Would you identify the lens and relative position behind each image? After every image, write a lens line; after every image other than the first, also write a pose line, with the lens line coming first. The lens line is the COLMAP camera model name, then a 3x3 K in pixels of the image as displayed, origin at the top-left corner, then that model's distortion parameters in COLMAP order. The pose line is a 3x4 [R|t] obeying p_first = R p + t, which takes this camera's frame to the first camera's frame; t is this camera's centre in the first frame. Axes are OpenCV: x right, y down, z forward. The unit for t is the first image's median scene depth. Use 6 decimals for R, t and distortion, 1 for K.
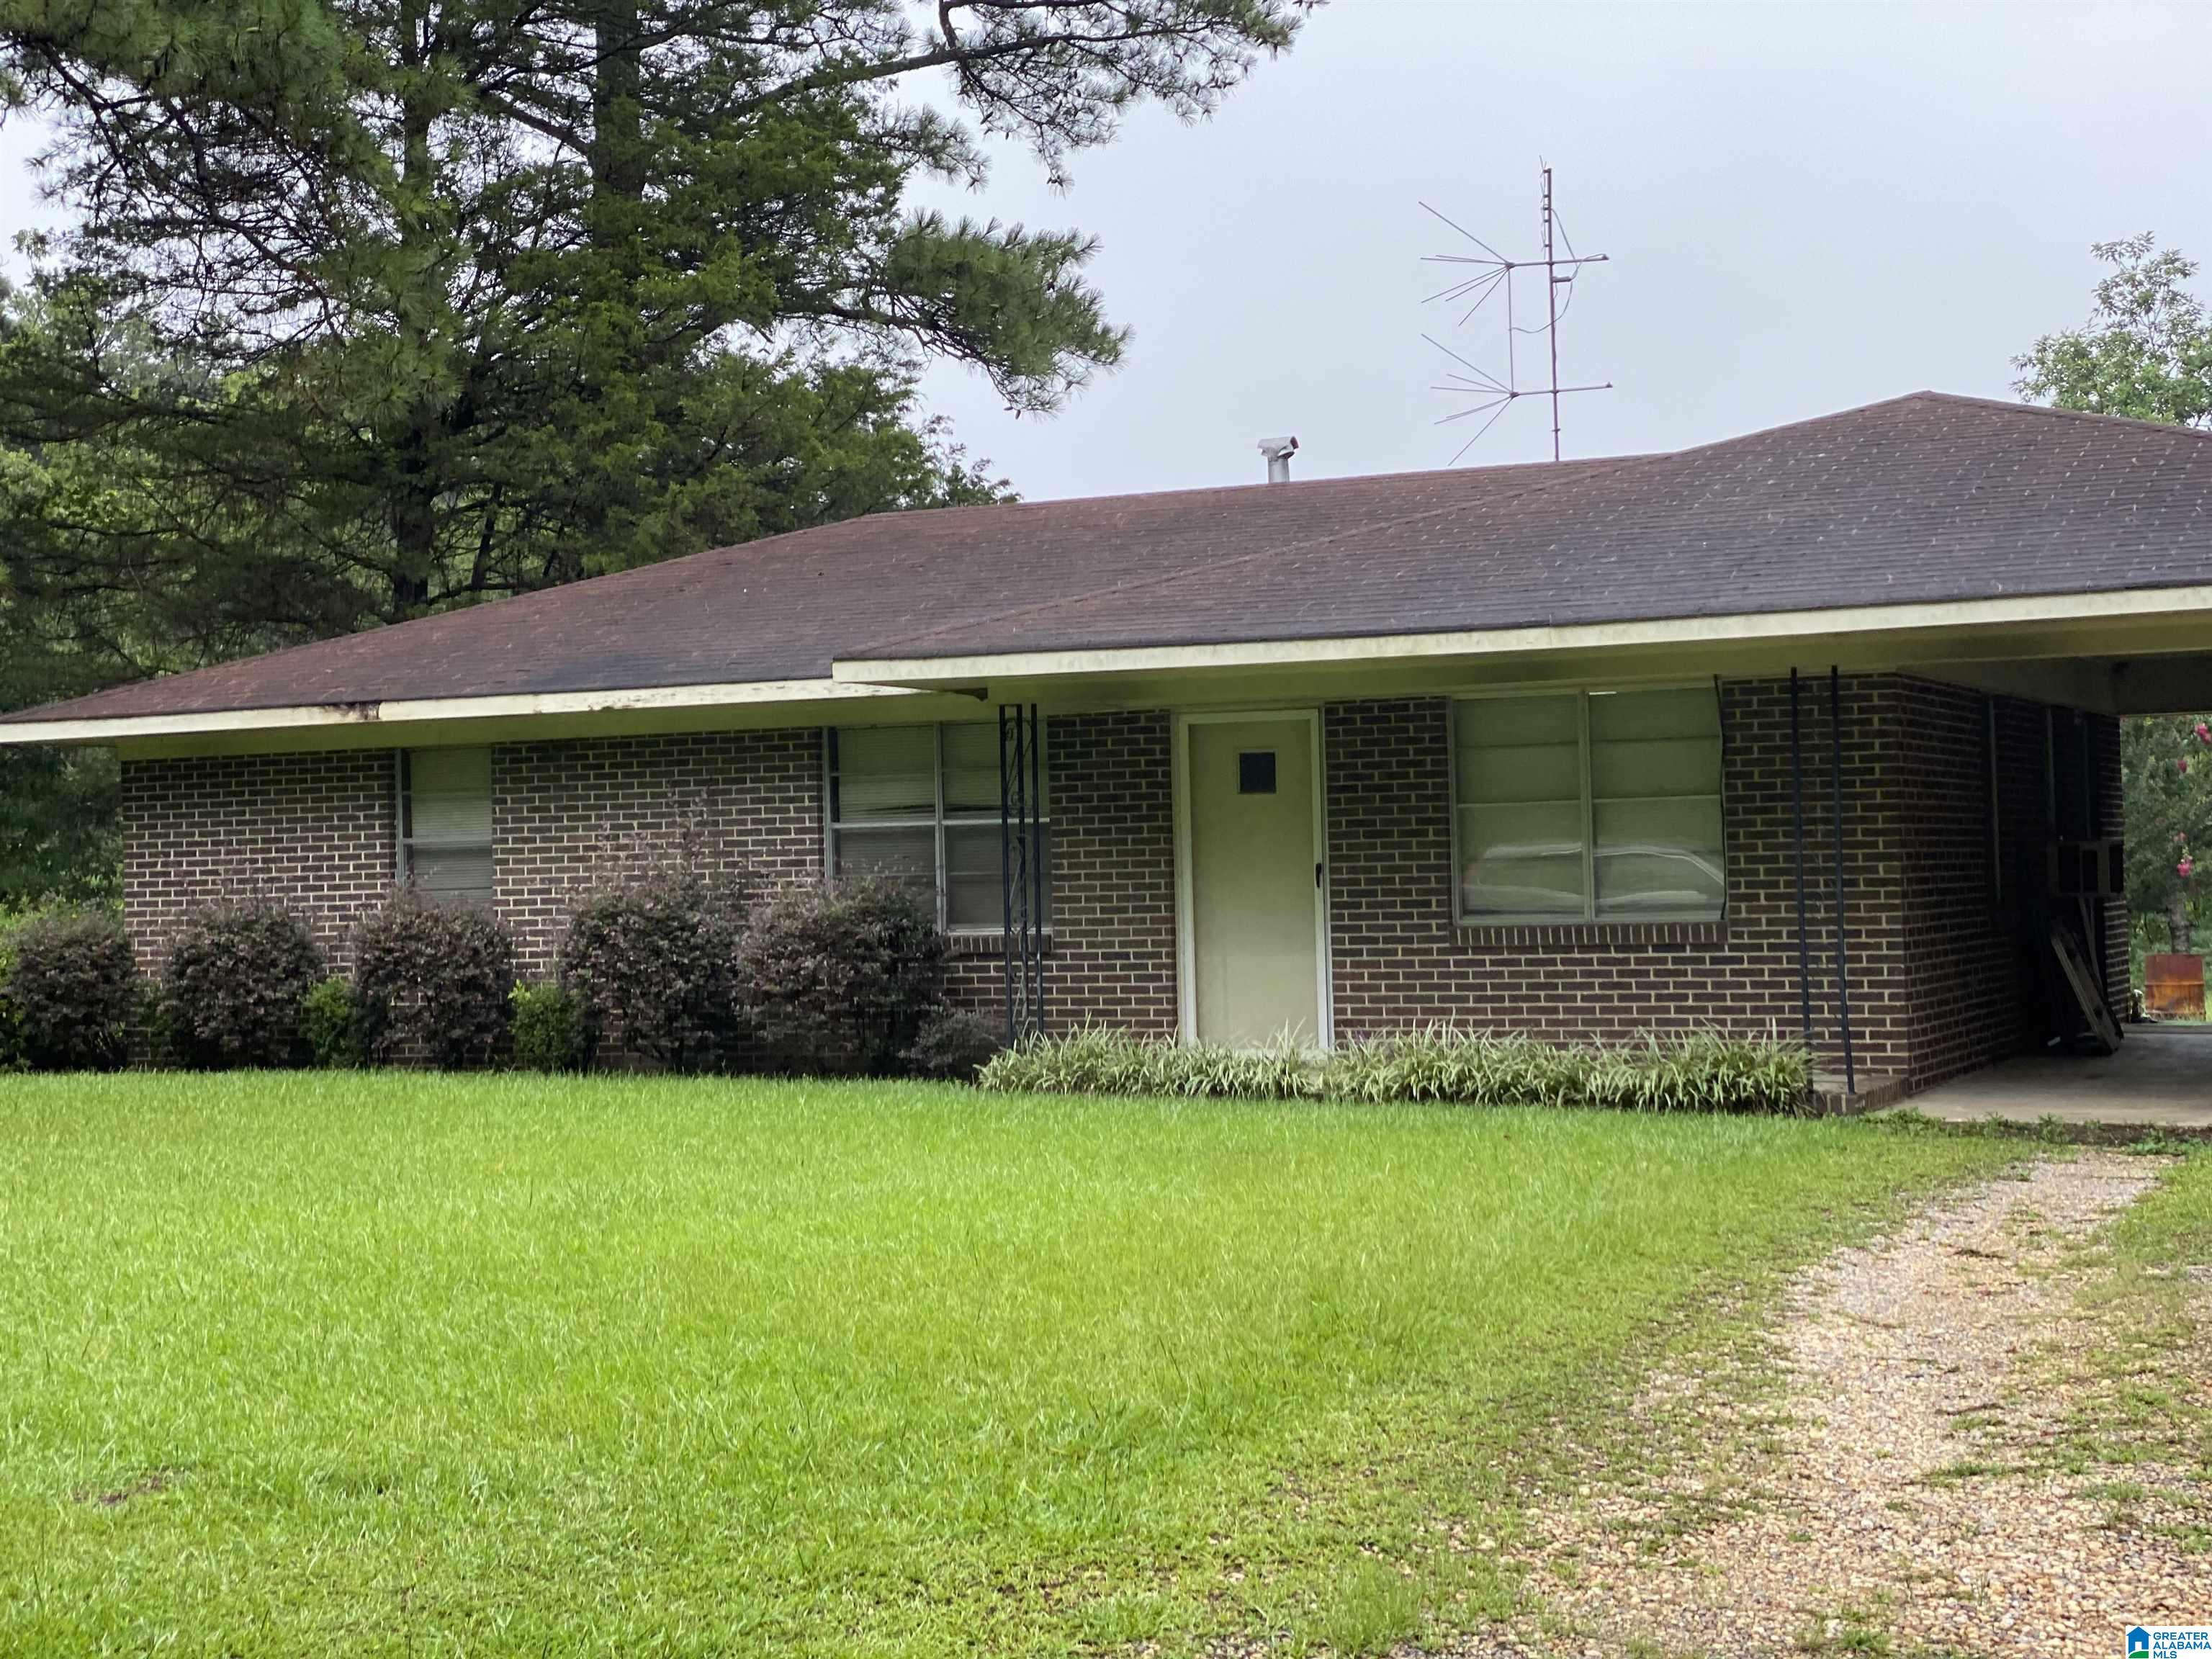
lens RADIAL K [[3324.7, 0, 1107.6], [0, 3324.7, 833.3], [0, 0, 1]] dist [-0.108804, 0.000000]
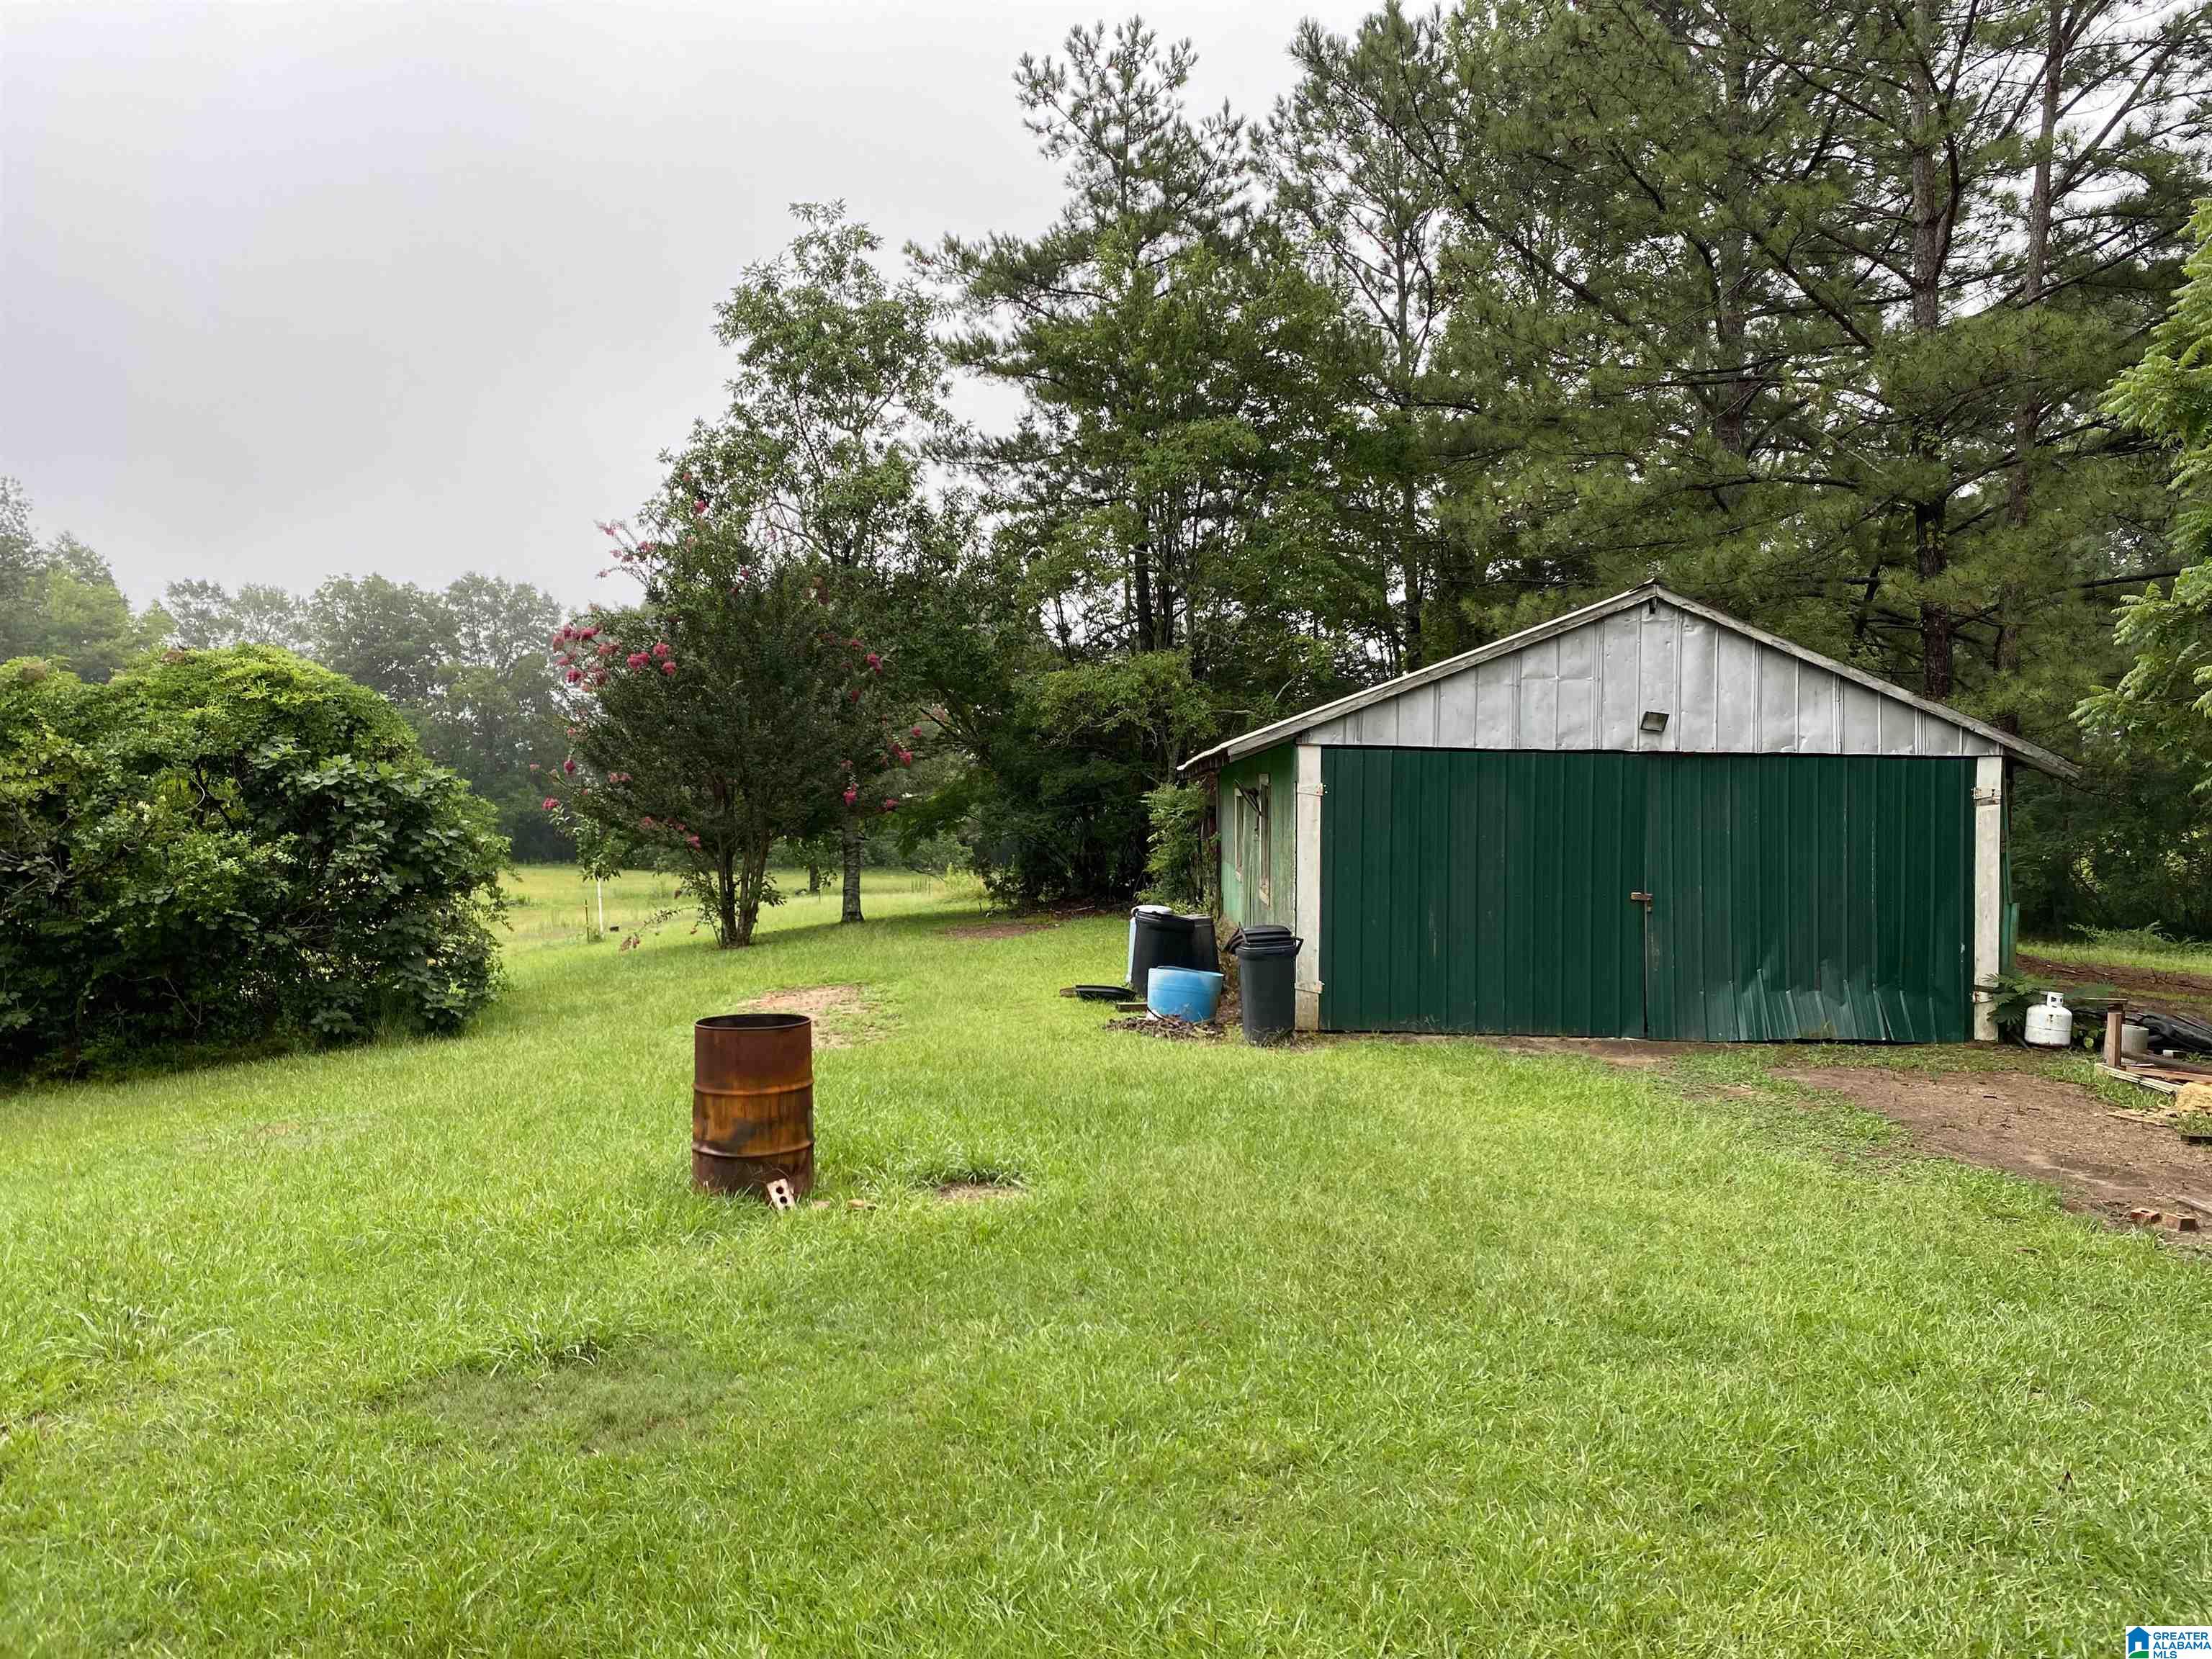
lens RADIAL K [[1672.8, 0, 1103.0], [0, 1672.8, 827.2], [0, 0, 1]] dist [0.058861, -0.038073]
pose [[0.901477, 0.006556, 0.432778, 0.412325], [-0.026976, 0.998792, 0.041061, -0.004870], [-0.431986, -0.048690, 0.900565, 1.192522]]
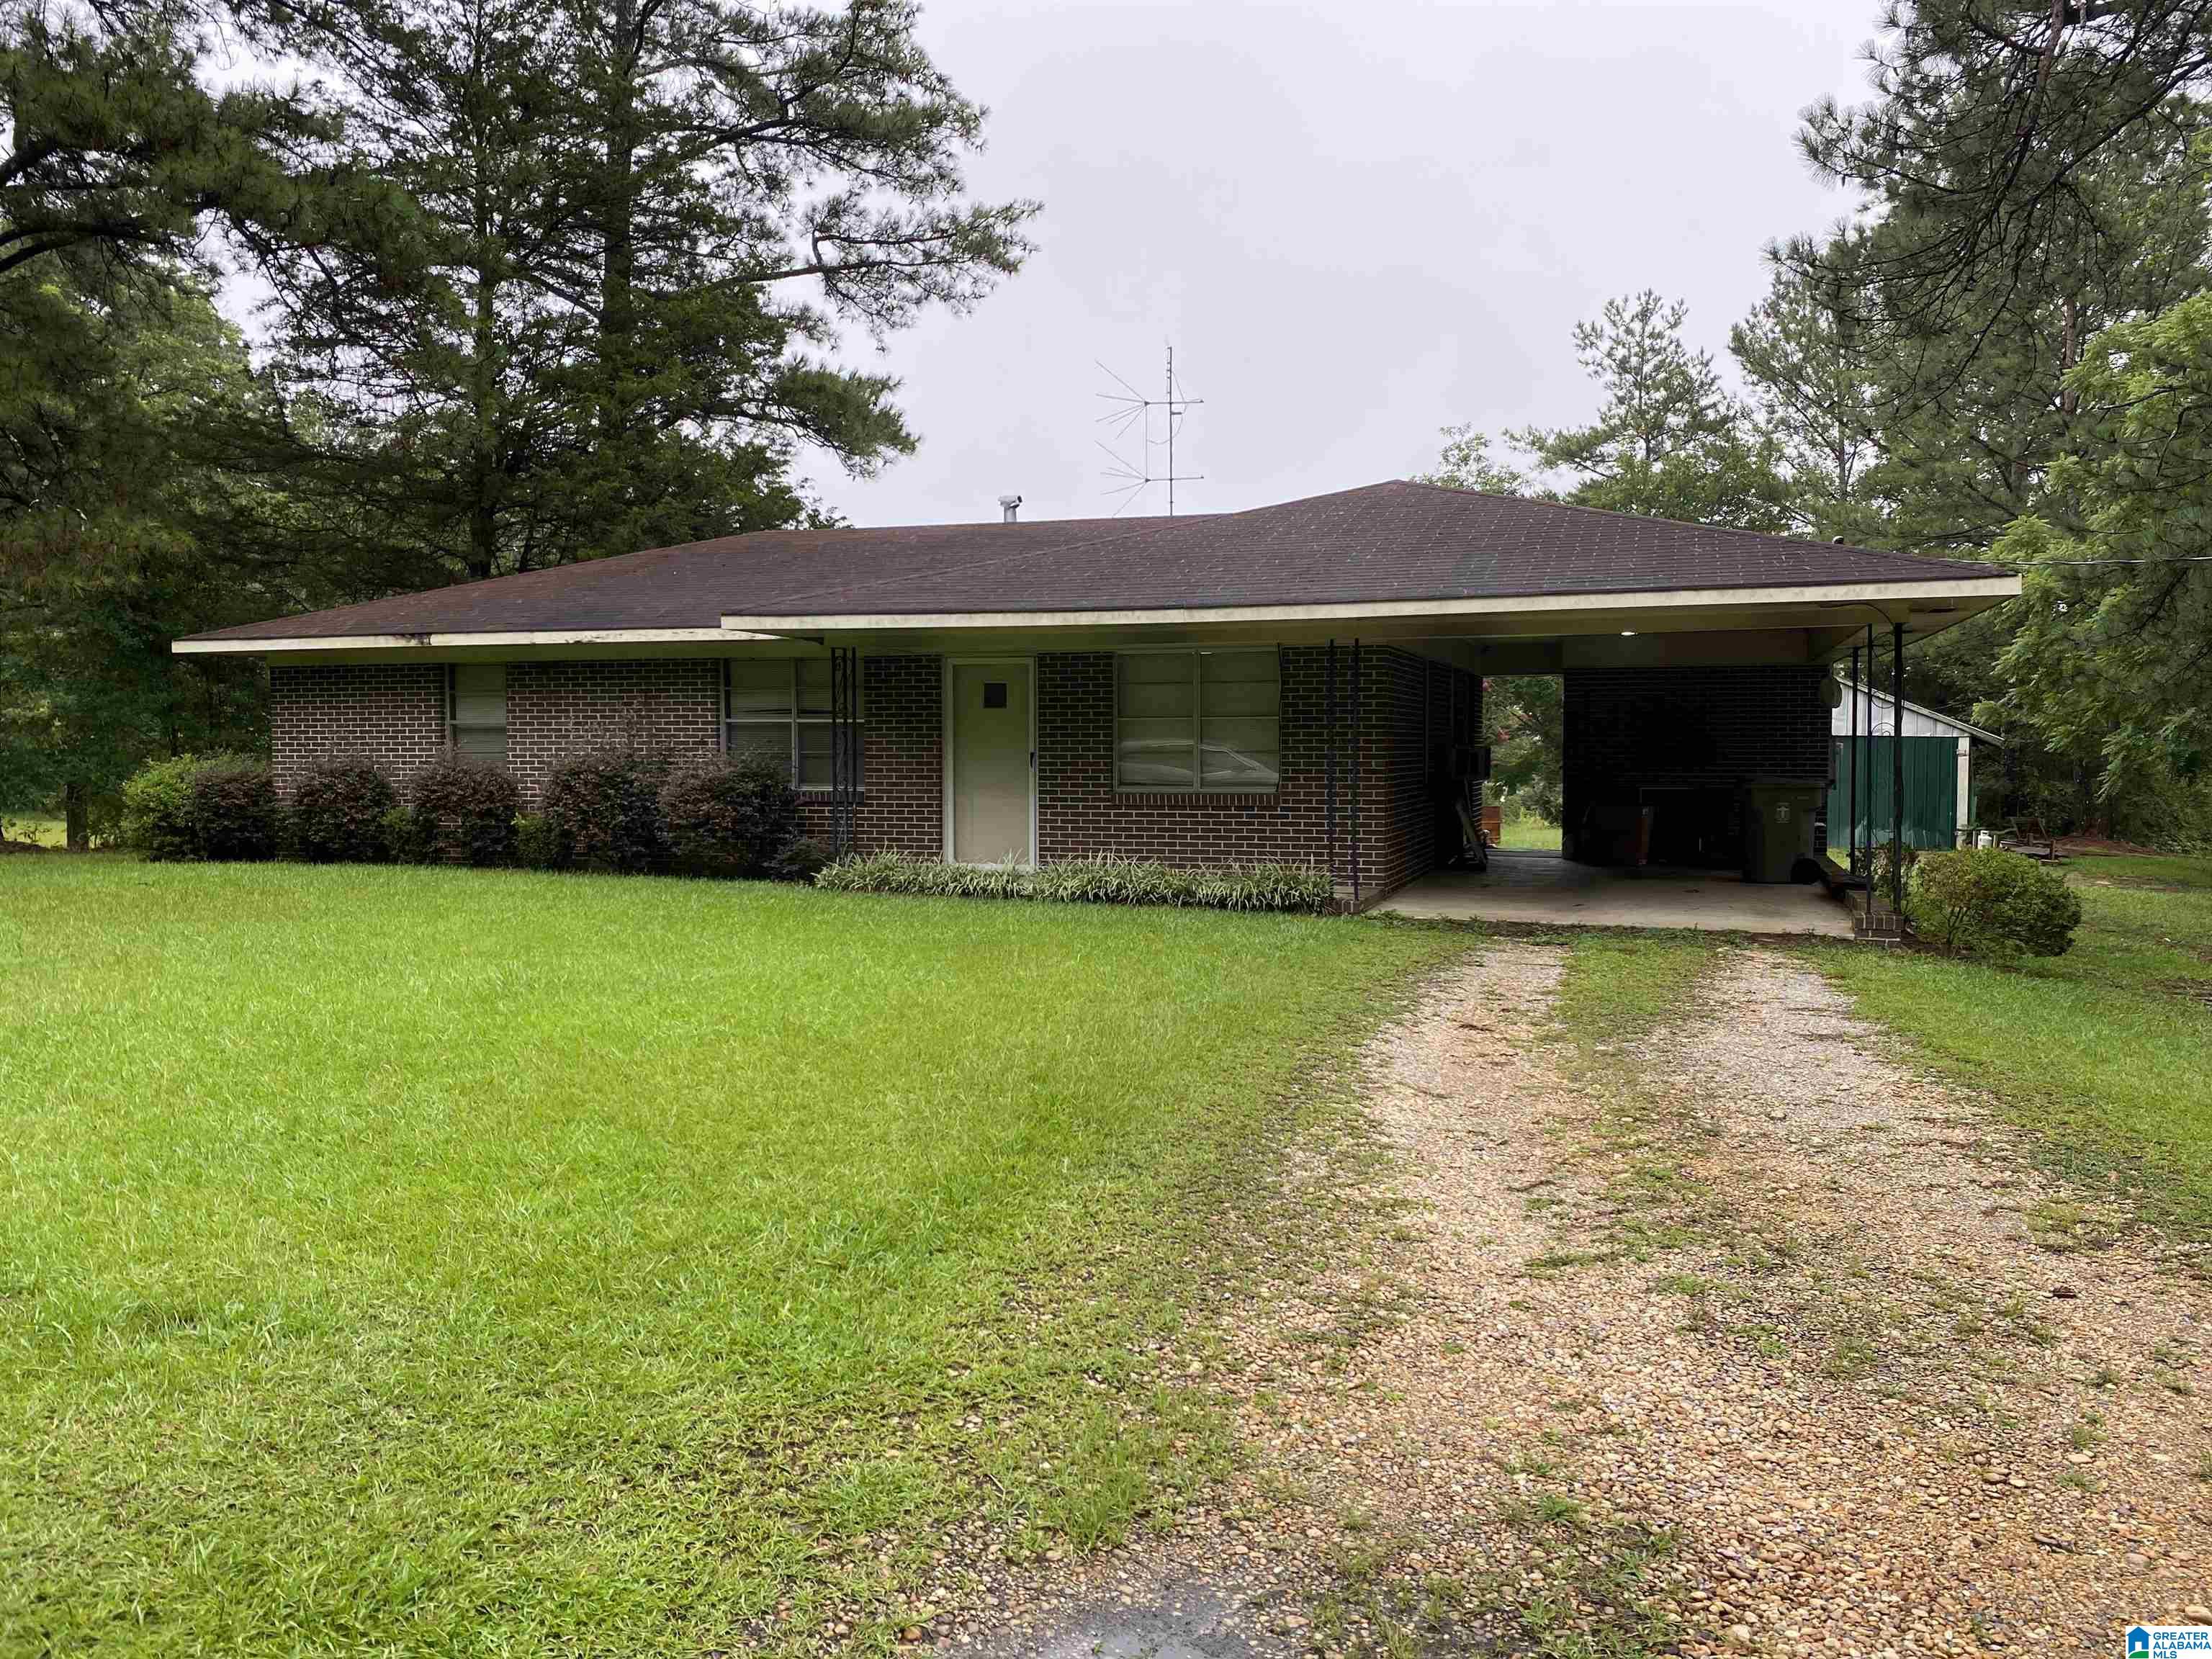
lens RADIAL K [[1672.8, 0, 1223.5], [0, 1672.8, 787.9], [0, 0, 1]] dist [0.058861, -0.038073]
pose [[0.982740, 0.018240, 0.184091, 0.004892], [-0.024755, 0.999144, 0.033156, -0.002589], [-0.183329, -0.037141, 0.982350, 0.163211]]
